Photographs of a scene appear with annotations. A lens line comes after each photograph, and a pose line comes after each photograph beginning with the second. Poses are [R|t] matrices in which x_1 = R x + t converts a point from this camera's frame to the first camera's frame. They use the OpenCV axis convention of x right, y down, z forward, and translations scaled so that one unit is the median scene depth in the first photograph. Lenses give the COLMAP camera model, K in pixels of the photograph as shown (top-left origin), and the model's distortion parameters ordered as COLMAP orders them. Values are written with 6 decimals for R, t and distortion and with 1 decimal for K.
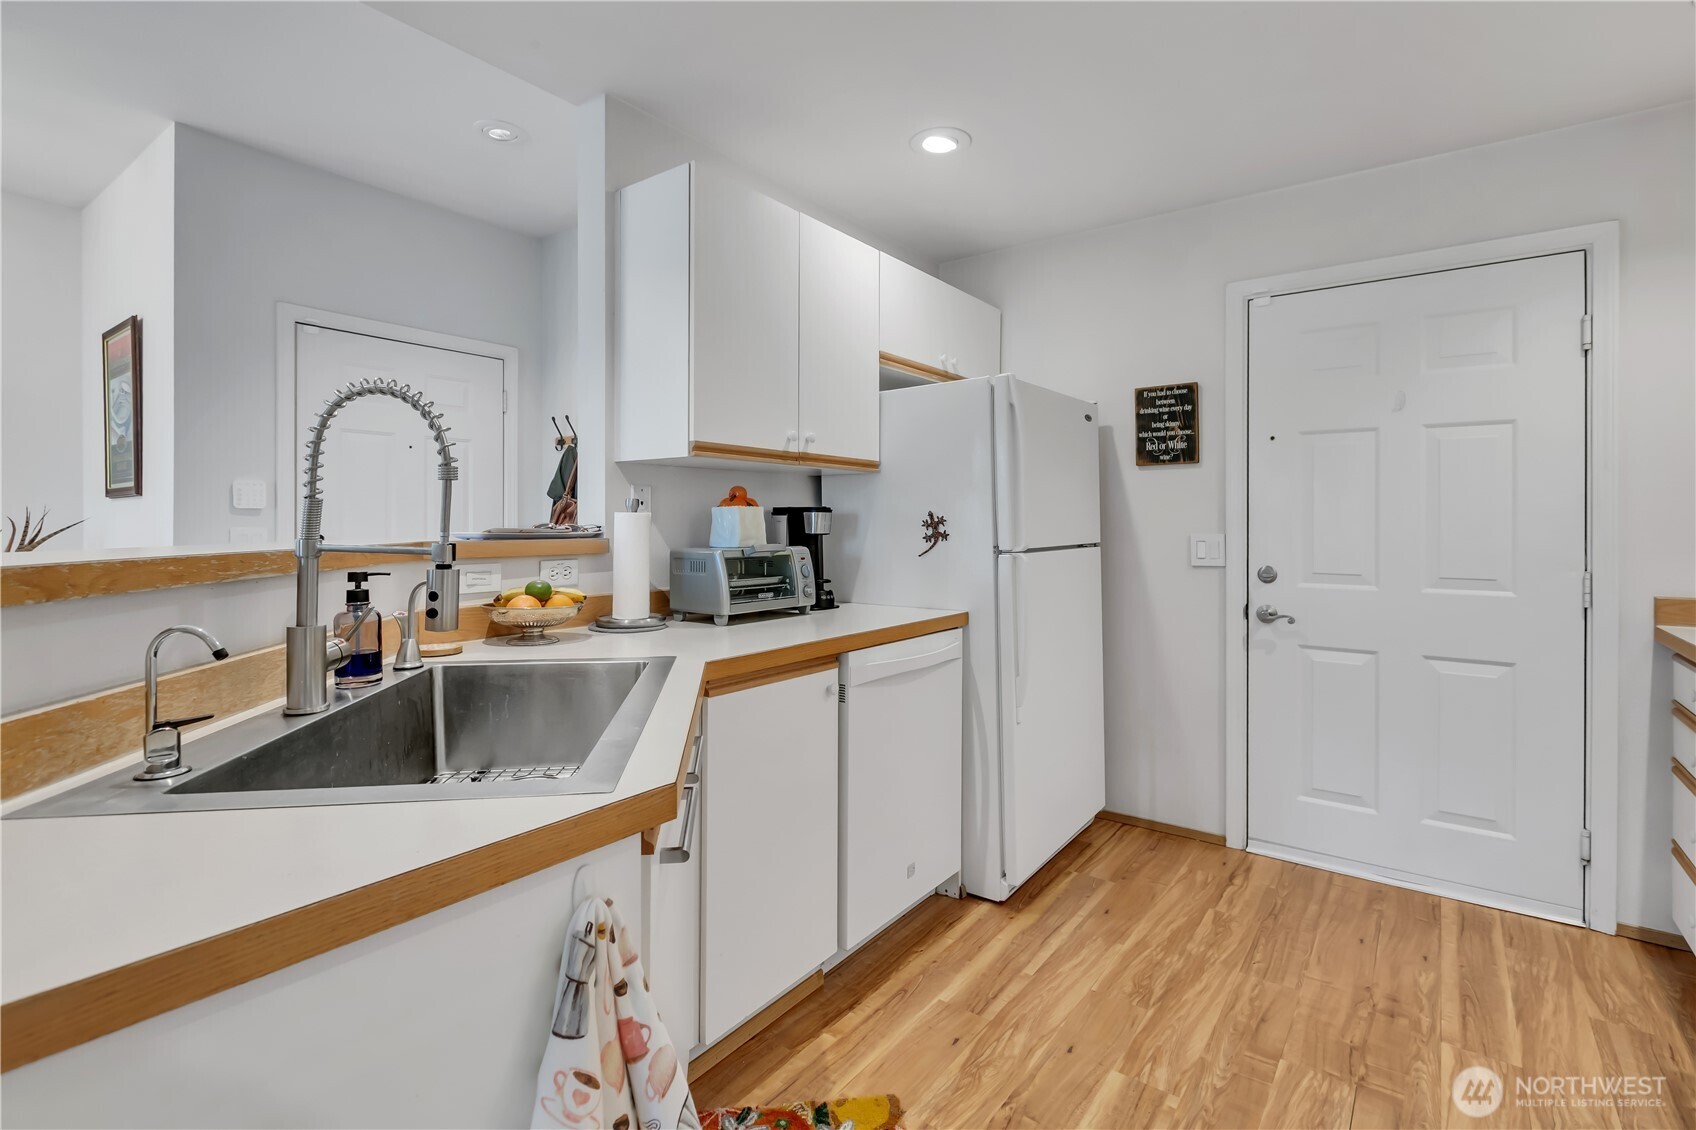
lens RADIAL K [[785.2, 0, 851.7], [0, 785.2, 519.7], [0, 0, 1]] dist [-0.001812, 0.001126]
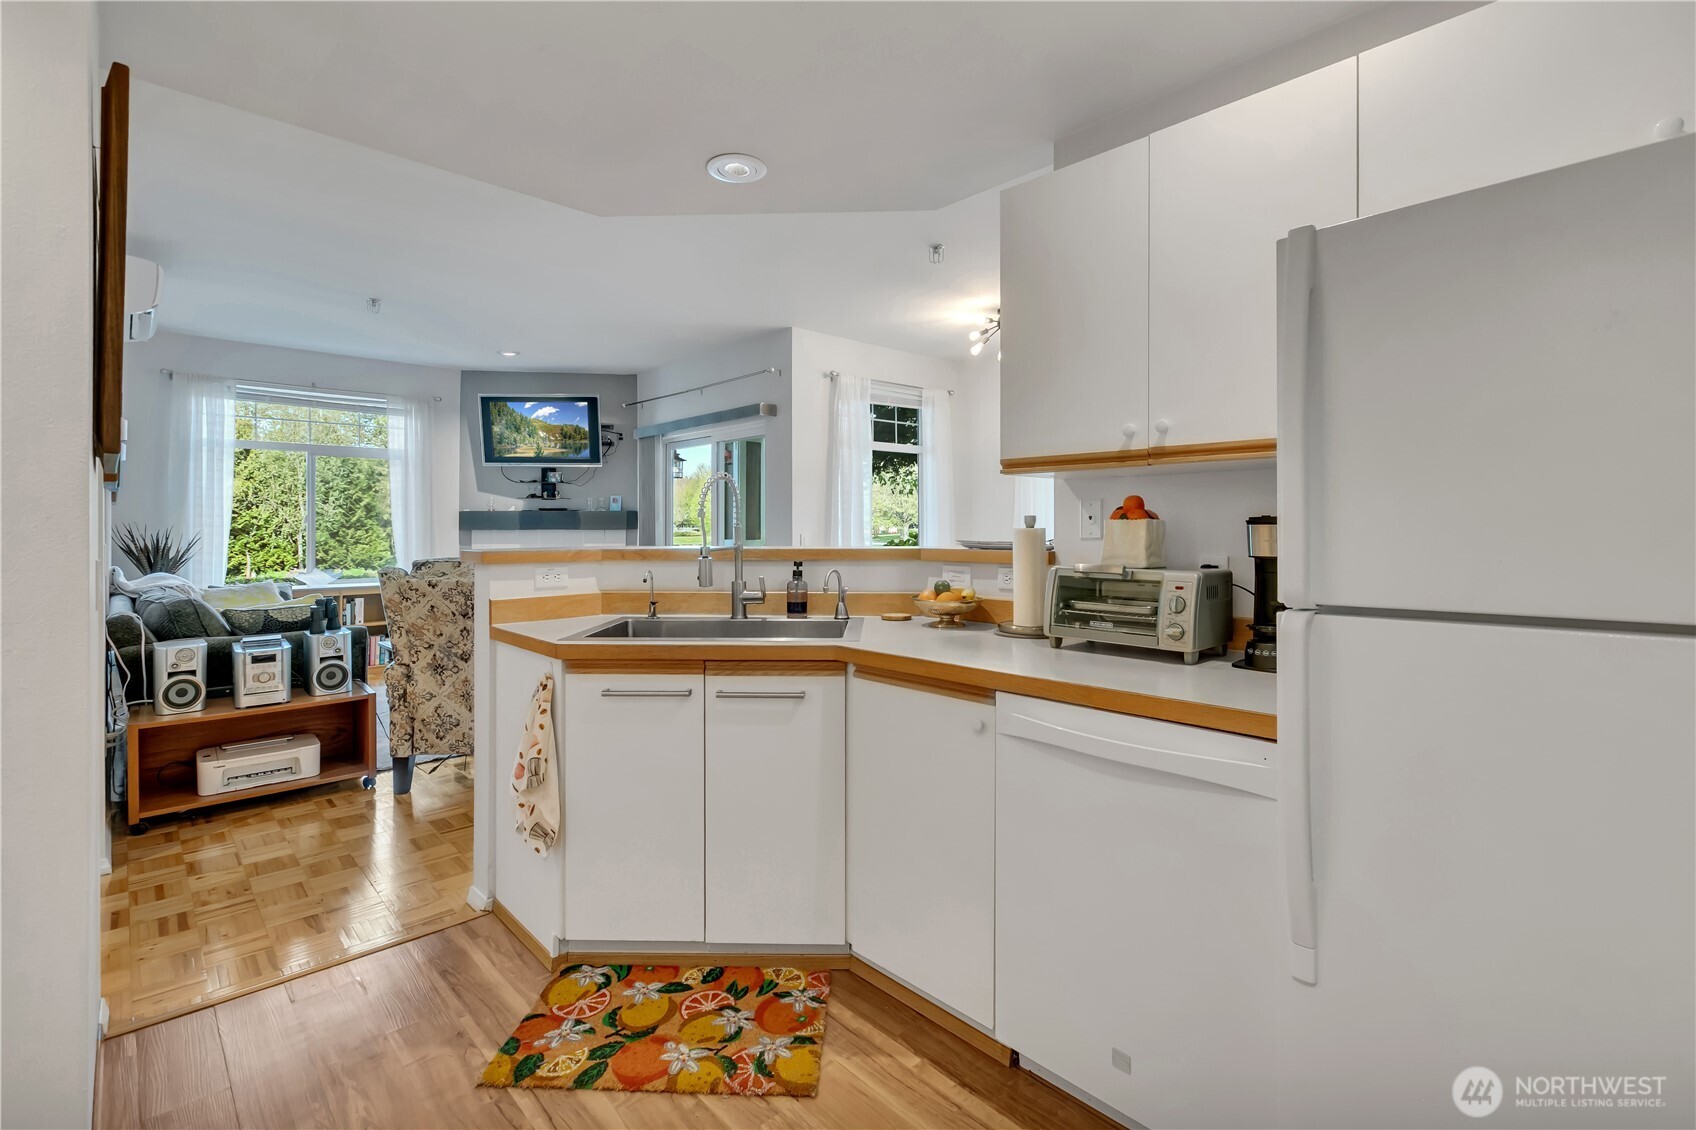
lens RADIAL K [[785.2, 0, 862.5], [0, 785.2, 524.8], [0, 0, 1]] dist [-0.001812, 0.001126]
pose [[-0.168931, -0.004035, -0.985620, 0.730377], [0.005114, 0.999975, -0.004971, -0.008178], [0.985615, -0.005880, -0.168906, 0.845576]]
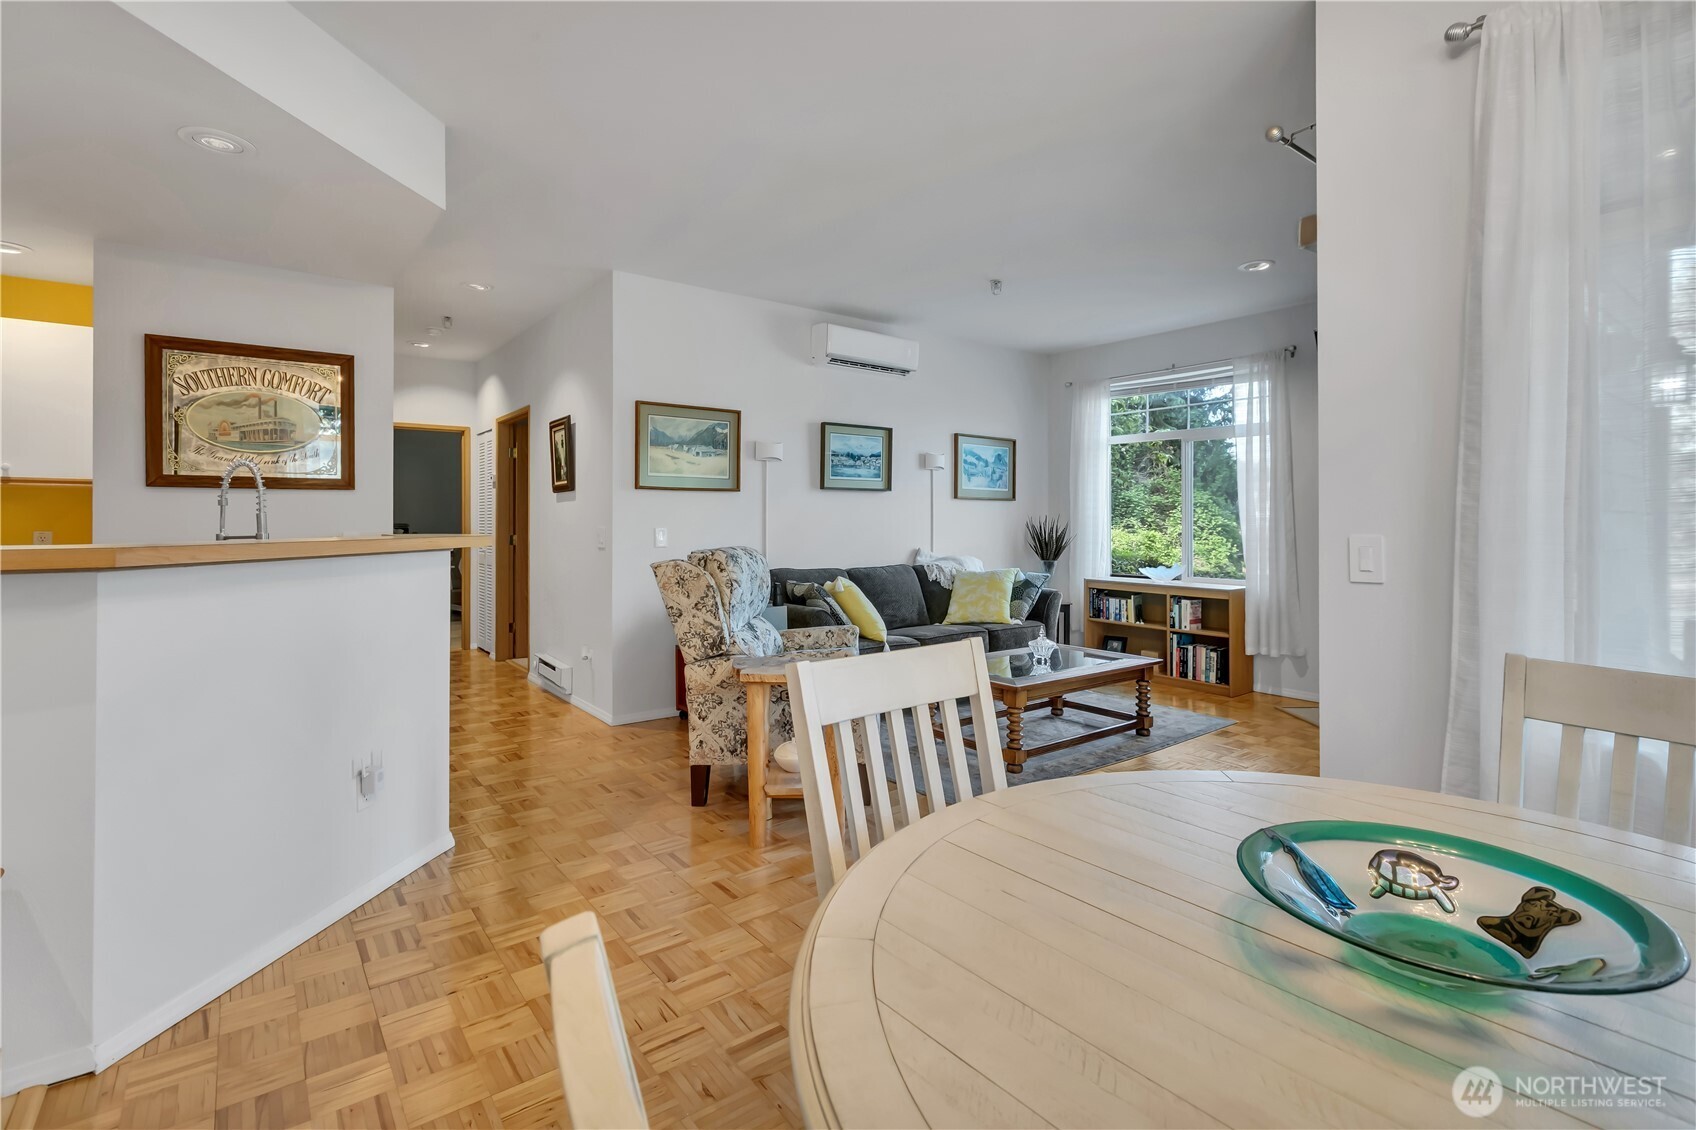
lens RADIAL K [[785.2, 0, 853.4], [0, 785.2, 535.5], [0, 0, 1]] dist [-0.001812, 0.001126]
pose [[-0.962000, -0.008920, 0.272903, -1.332972], [-0.004911, 0.999870, 0.015371, -0.002693], [-0.273005, 0.013447, -0.961919, 1.237730]]
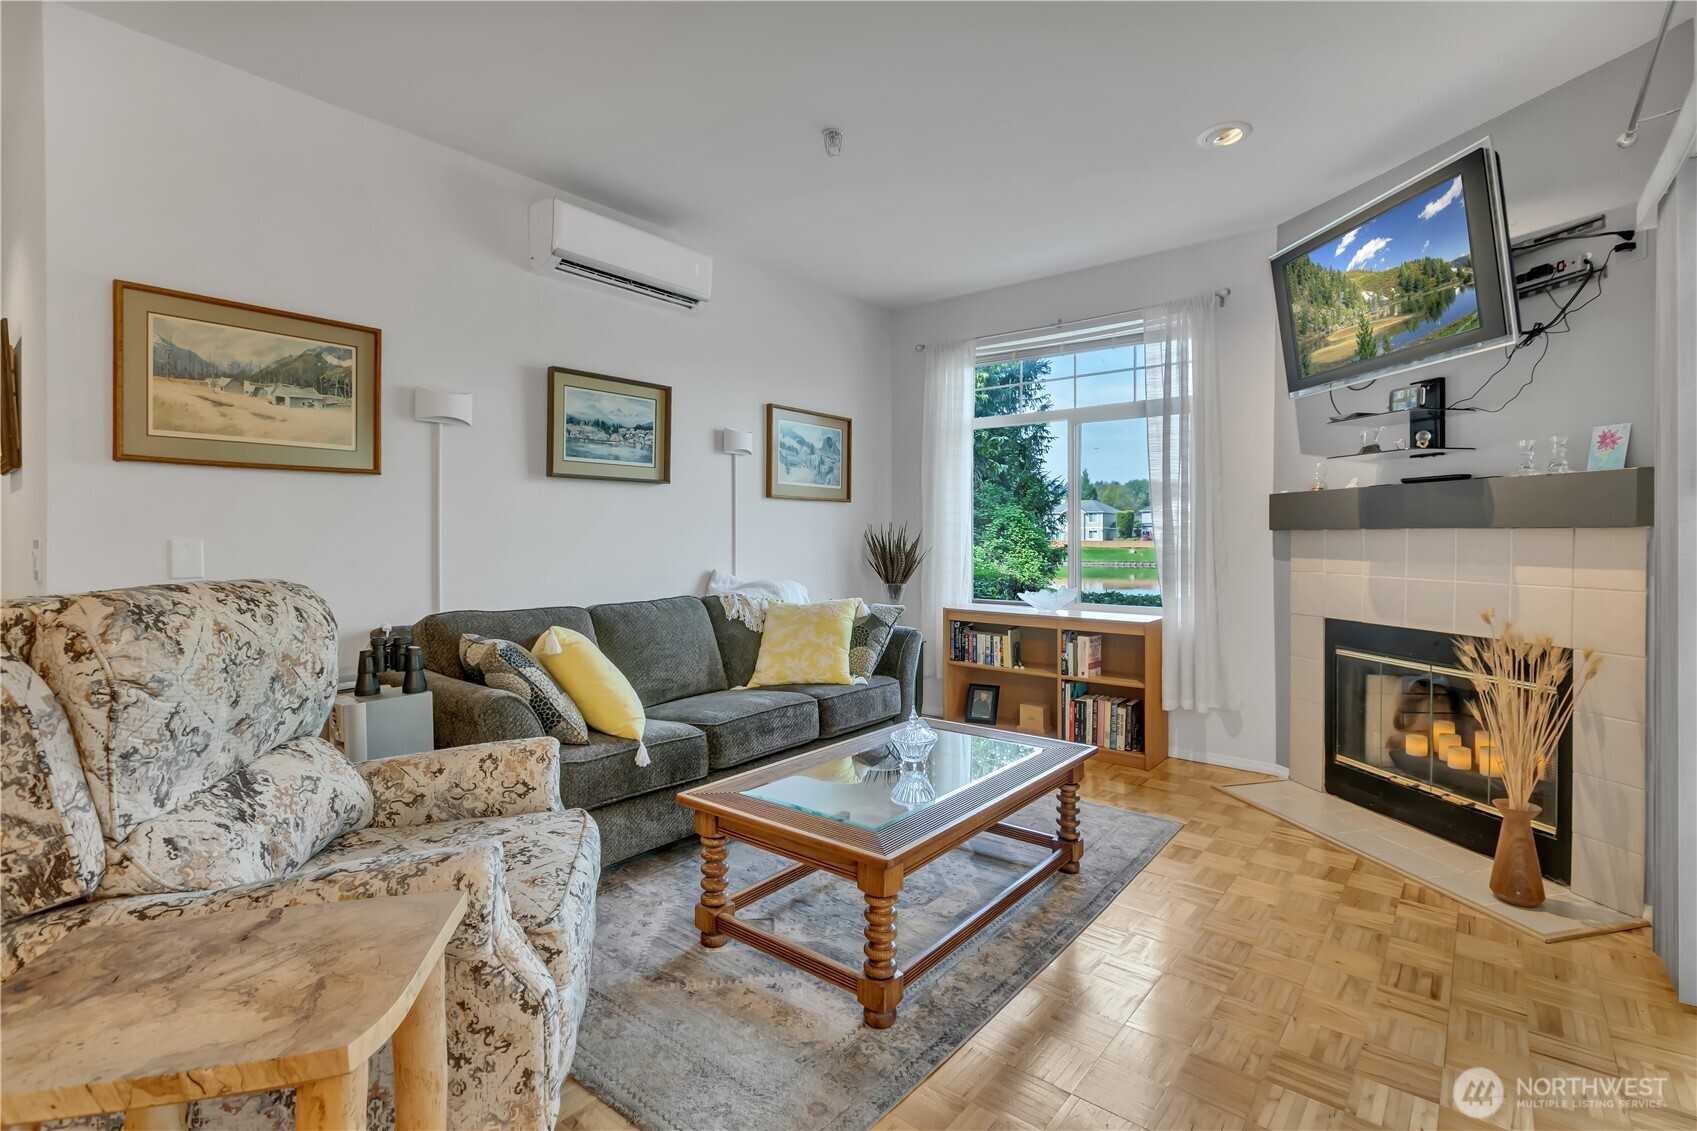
lens RADIAL K [[785.6, 0, 864.4], [0, 785.6, 546.1], [0, 0, 1]] dist [-0.001812, 0.001126]
pose [[-0.999428, -0.002482, 0.033721, -1.227397], [-0.002182, 0.999958, 0.008943, 0.009068], [-0.033742, 0.008865, -0.999391, 0.429666]]
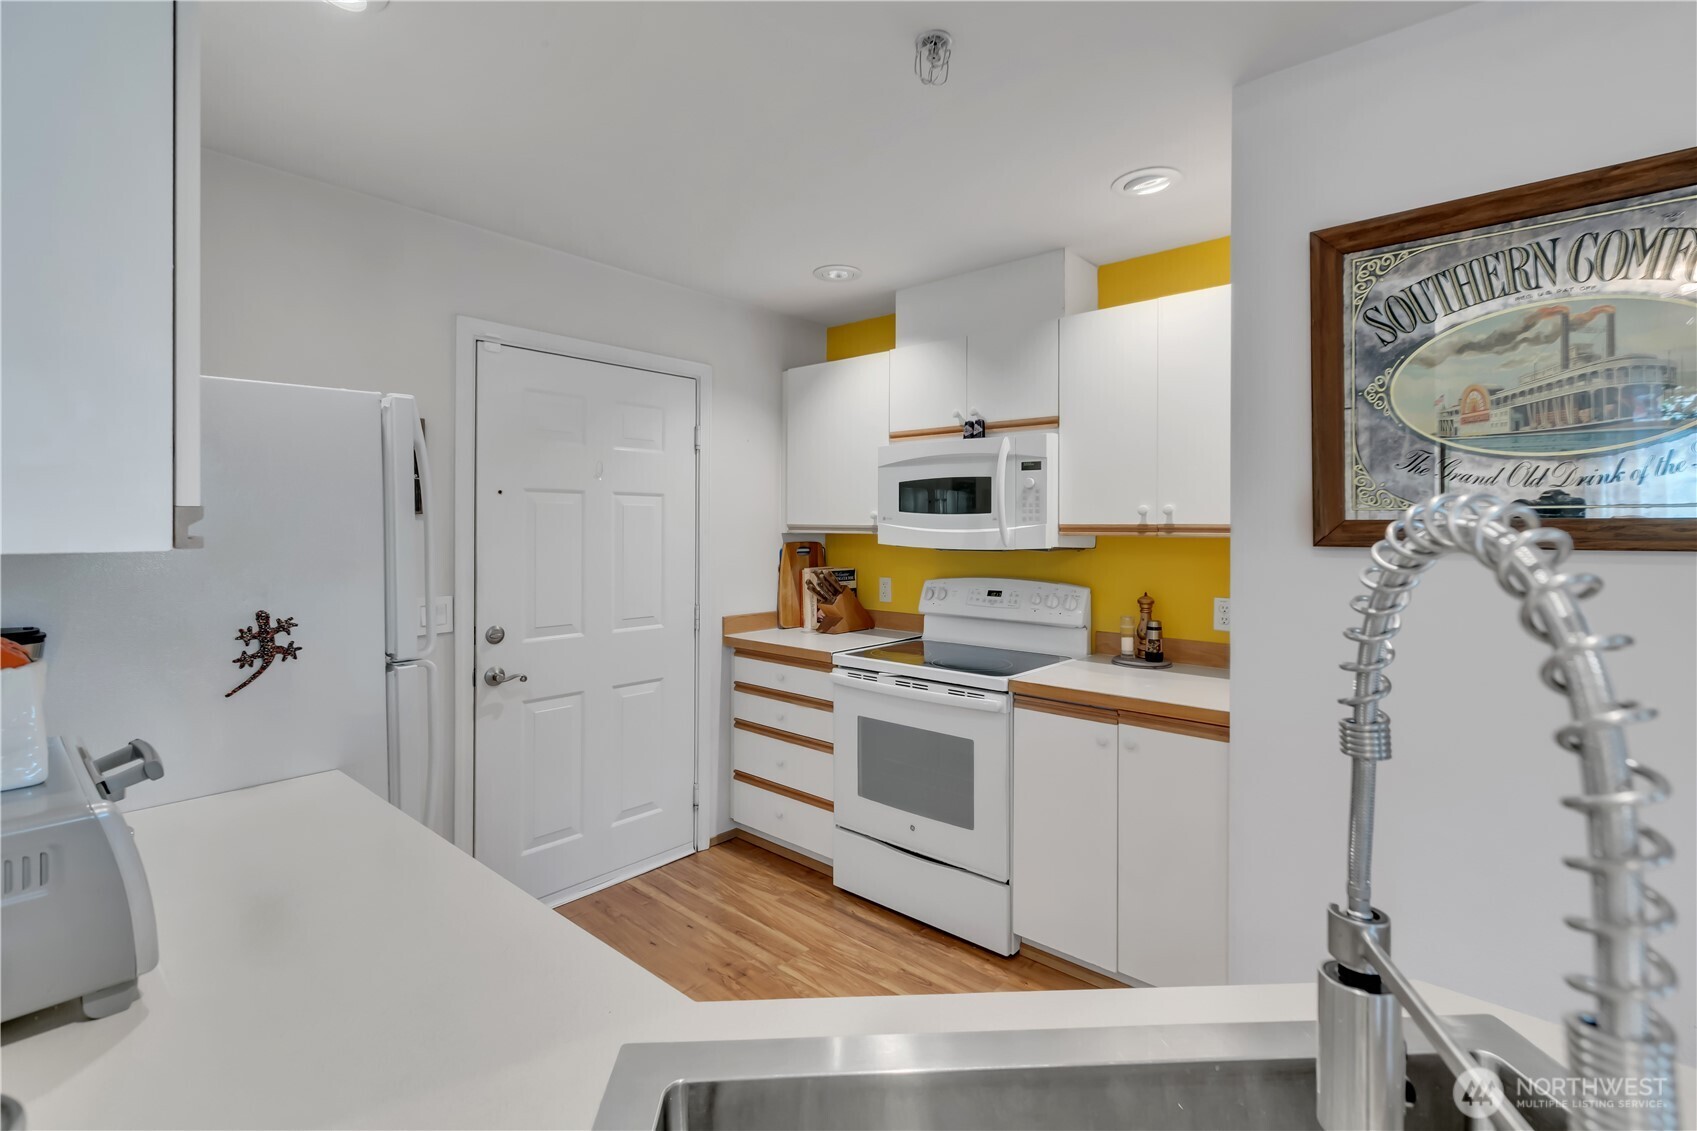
lens RADIAL K [[785.6, 0, 846.7], [0, 785.6, 520.8], [0, 0, 1]] dist [-0.001812, 0.001126]
pose [[0.088388, 0.001476, 0.996085, -0.449711], [-0.004941, 0.999987, -0.001043, -0.081928], [-0.996074, -0.004829, 0.088394, 0.575055]]
